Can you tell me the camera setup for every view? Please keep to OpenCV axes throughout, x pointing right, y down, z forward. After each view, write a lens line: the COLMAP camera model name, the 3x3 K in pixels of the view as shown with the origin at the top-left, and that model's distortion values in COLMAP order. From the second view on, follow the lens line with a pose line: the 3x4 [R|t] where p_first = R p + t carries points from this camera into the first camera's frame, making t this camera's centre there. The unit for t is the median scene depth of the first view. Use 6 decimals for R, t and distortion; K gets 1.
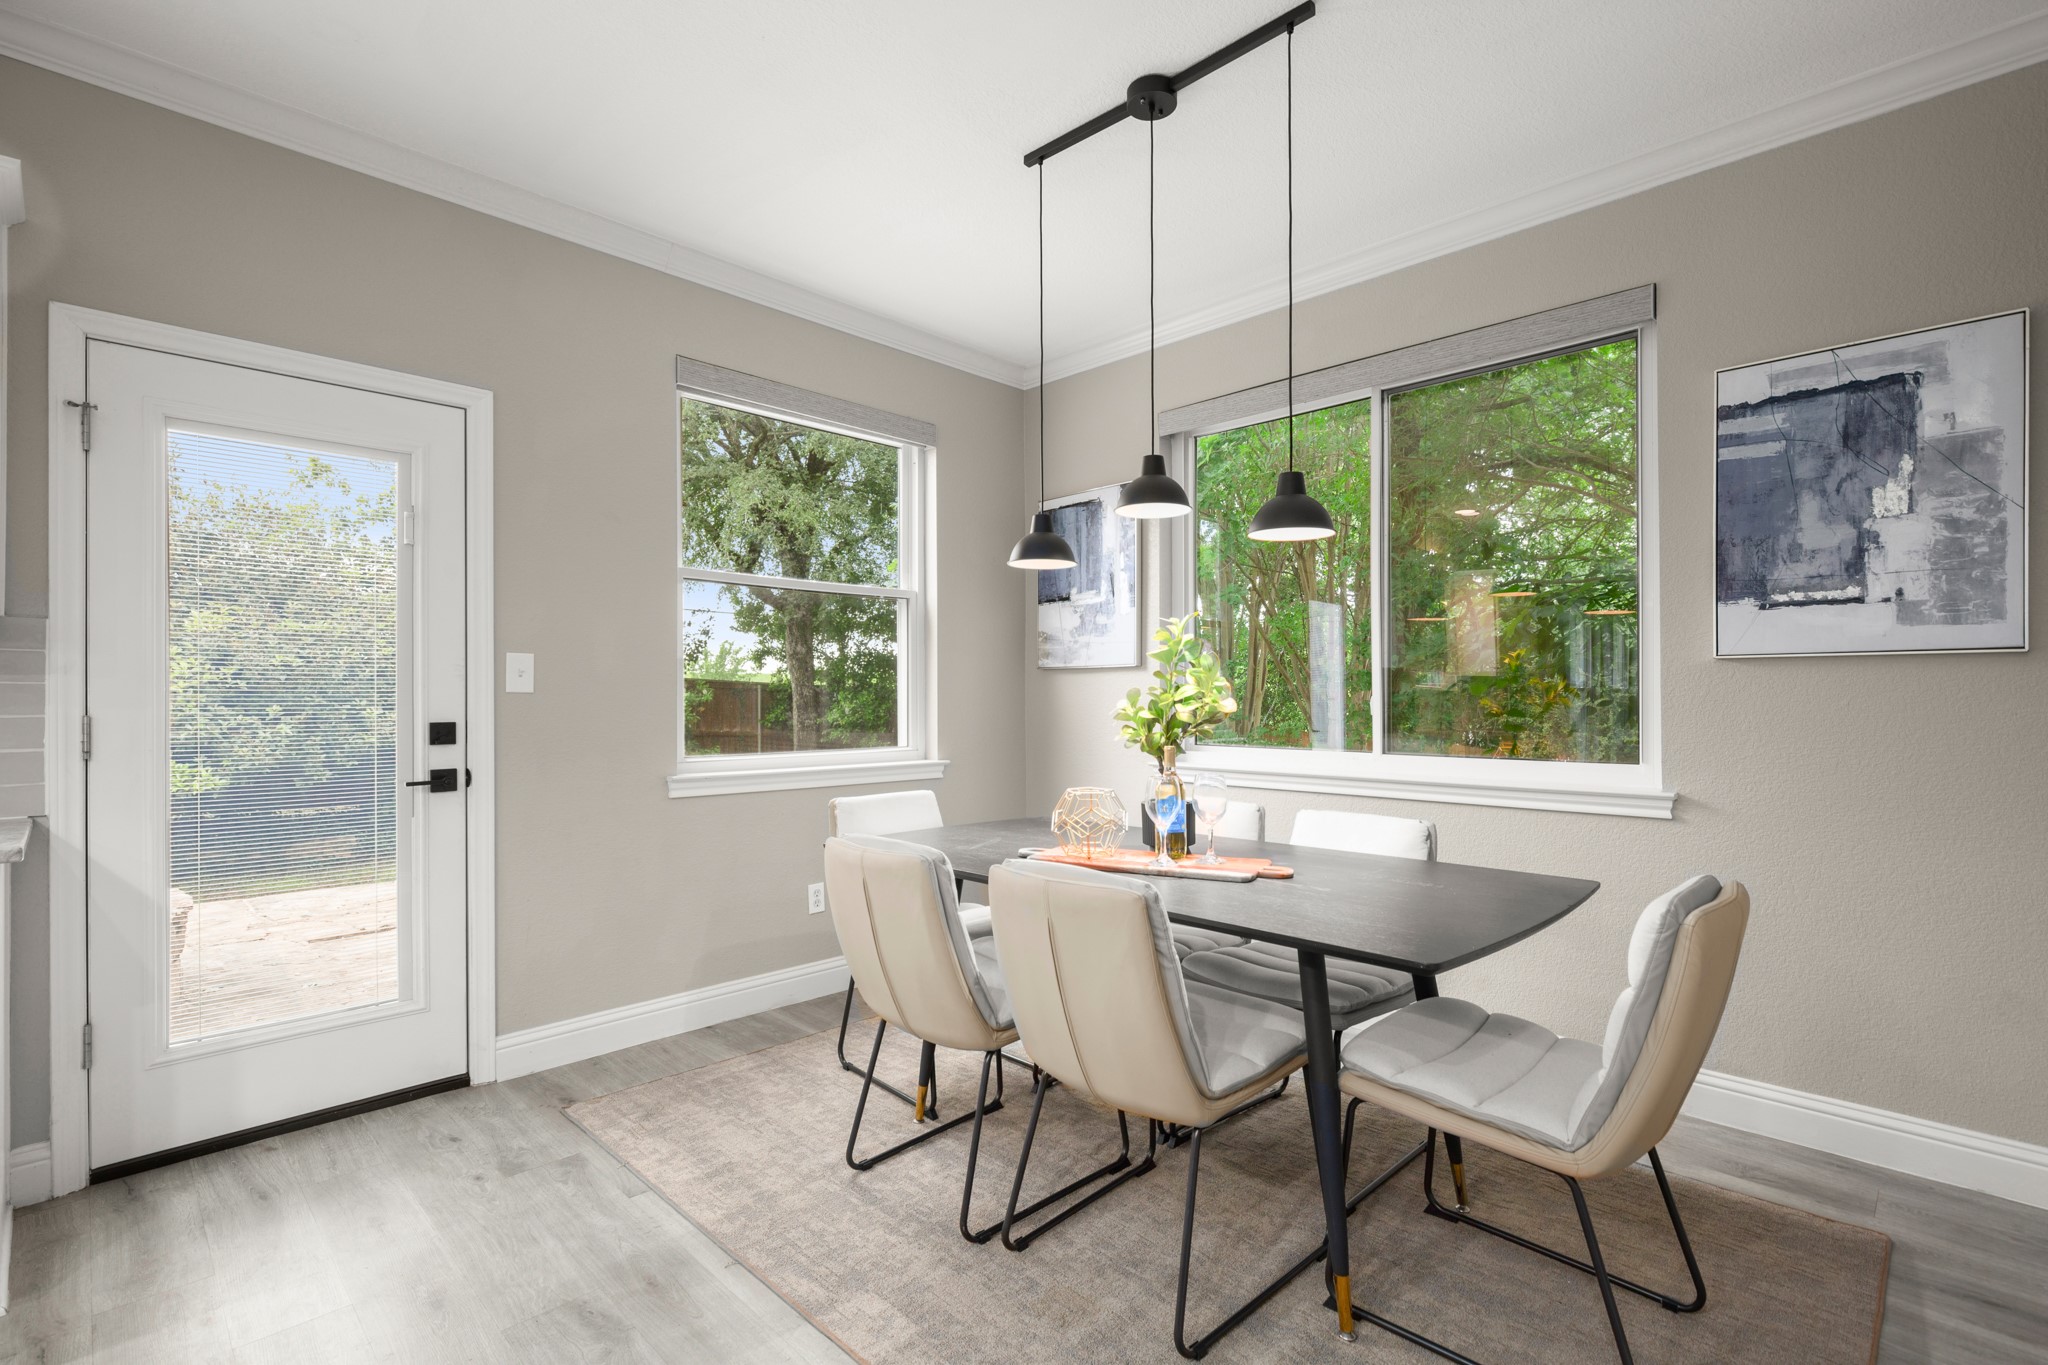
lens RADIAL K [[931.6, 0, 1046.1], [0, 931.6, 691.4], [0, 0, 1]] dist [0.001096, -0.001341]
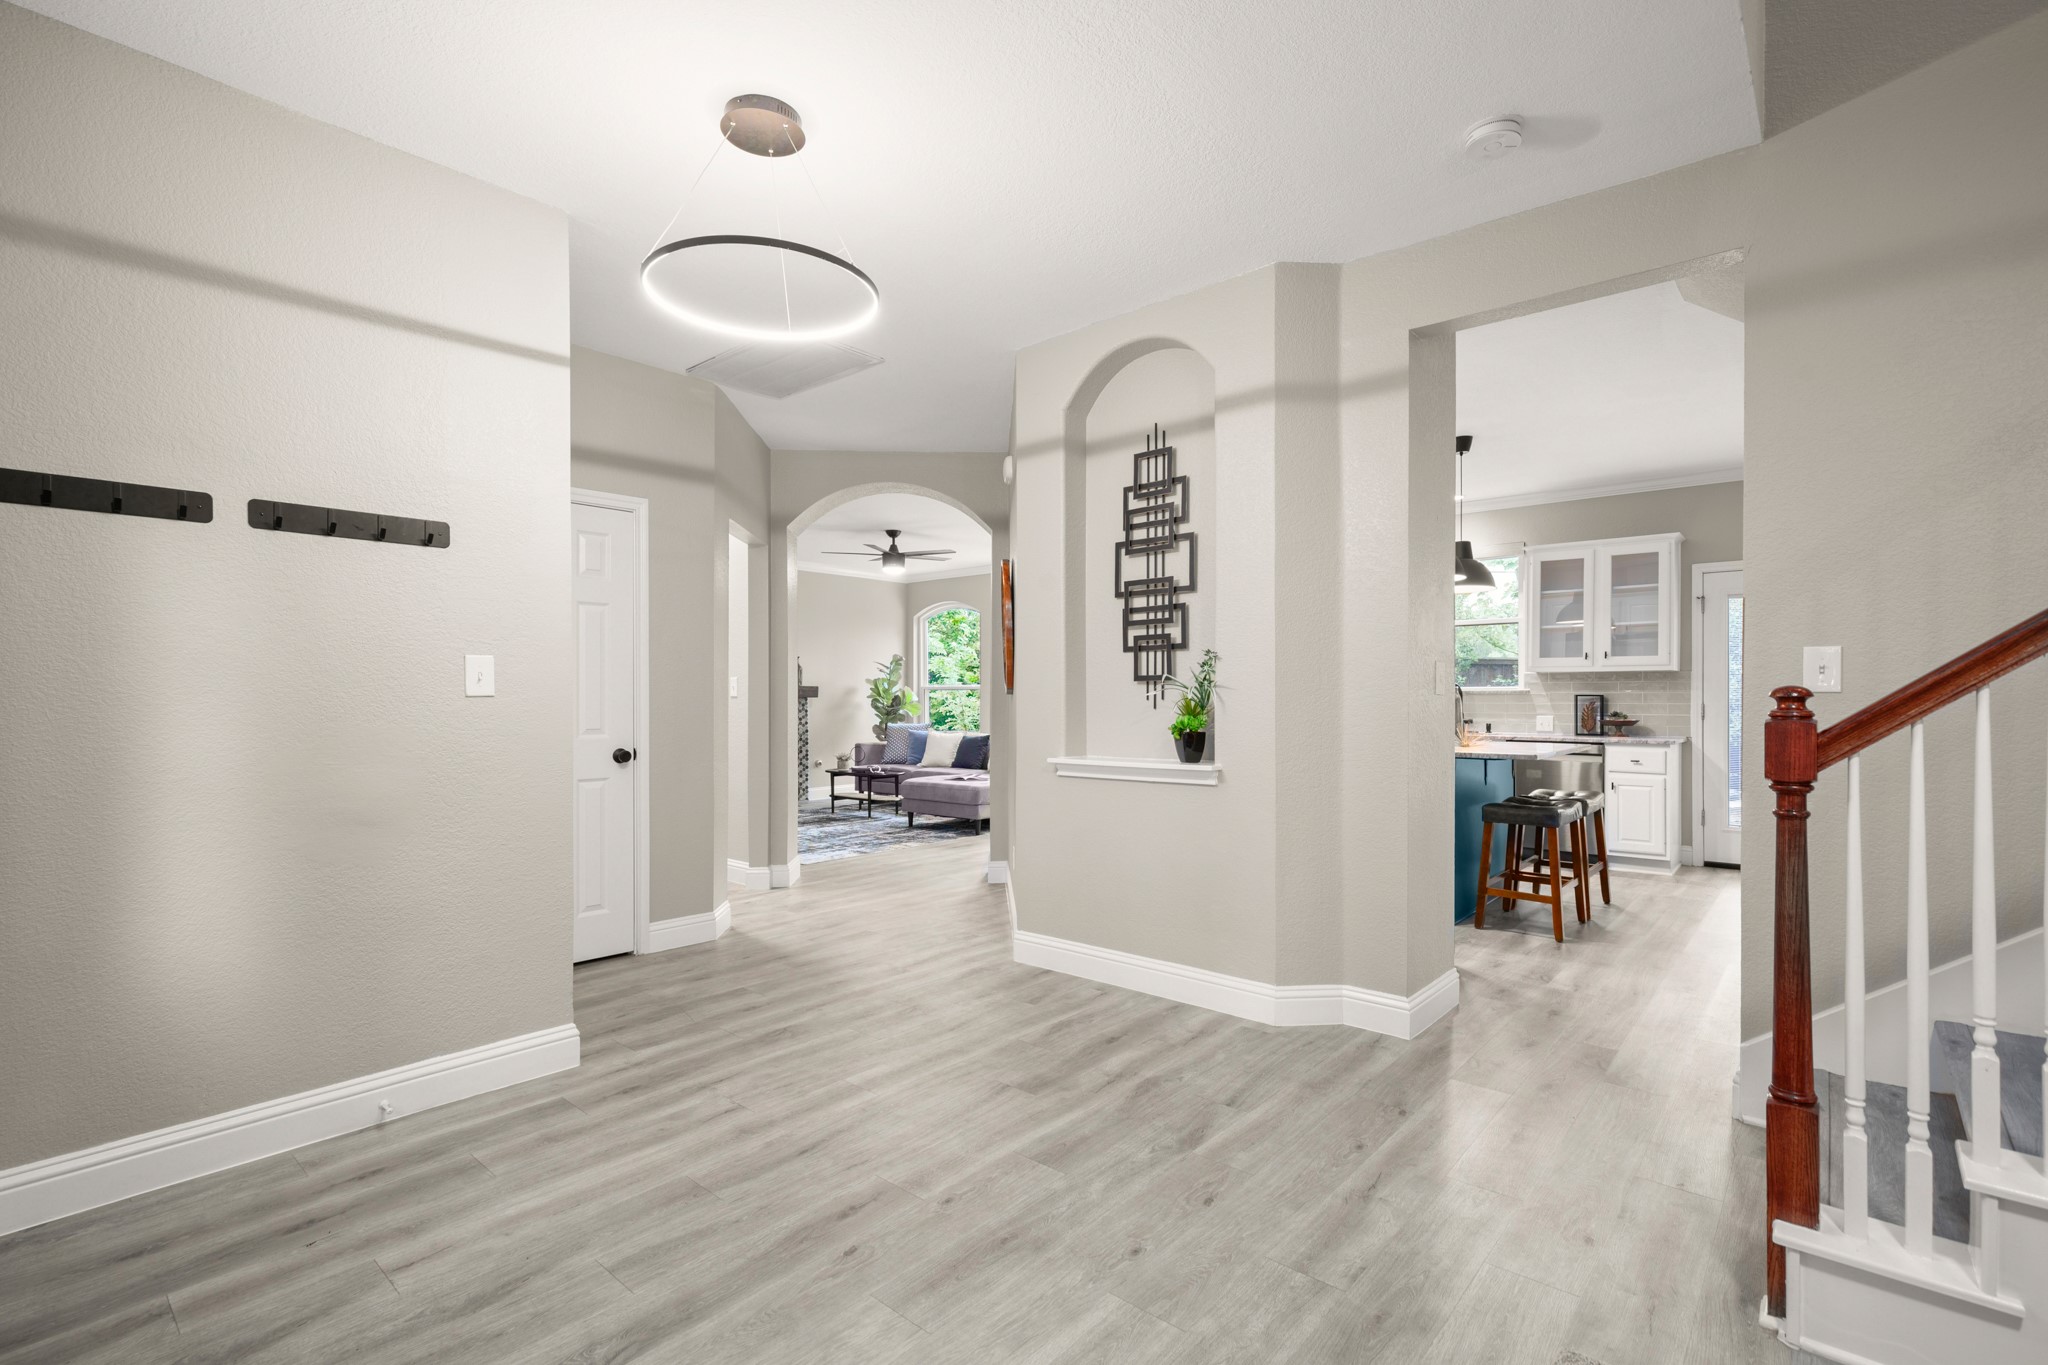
lens RADIAL K [[931.6, 0, 1030.0], [0, 931.6, 695.7], [0, 0, 1]] dist [0.001096, -0.001341]
pose [[0.042998, 0.004945, -0.999063, 1.603734], [0.005232, 0.999973, 0.005175, -0.023146], [0.999061, -0.005450, 0.042971, -1.098668]]
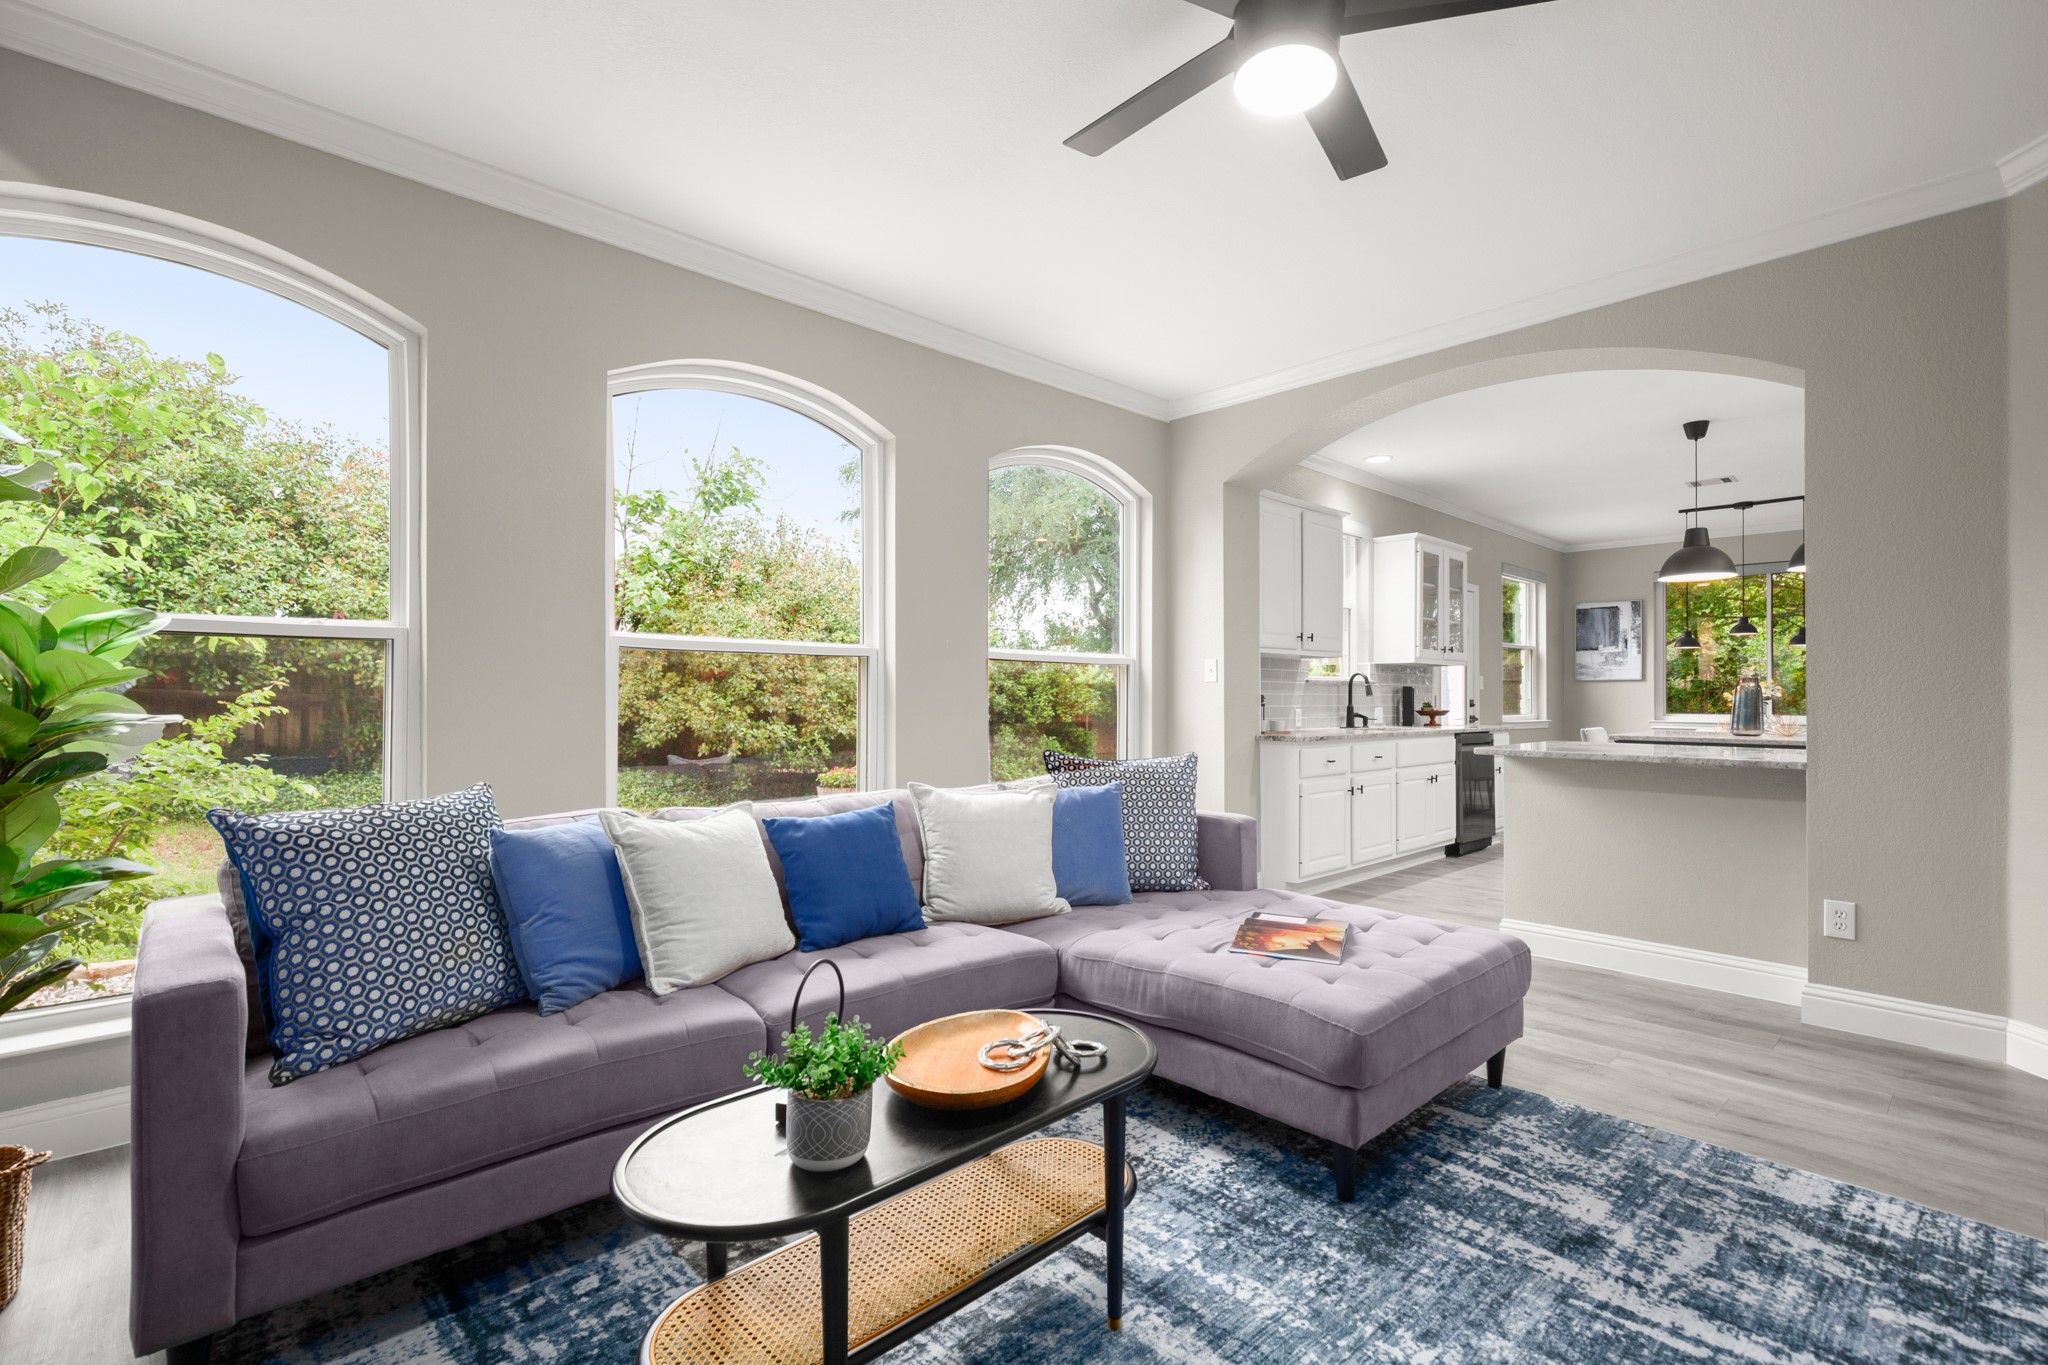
lens RADIAL K [[931.6, 0, 1037.5], [0, 931.6, 691.4], [0, 0, 1]] dist [0.001096, -0.001341]
pose [[0.999117, 0.005791, -0.041622, -2.142219], [-0.005835, 0.999983, -0.000943, 0.022030], [0.041616, 0.001185, 0.999133, -2.269924]]
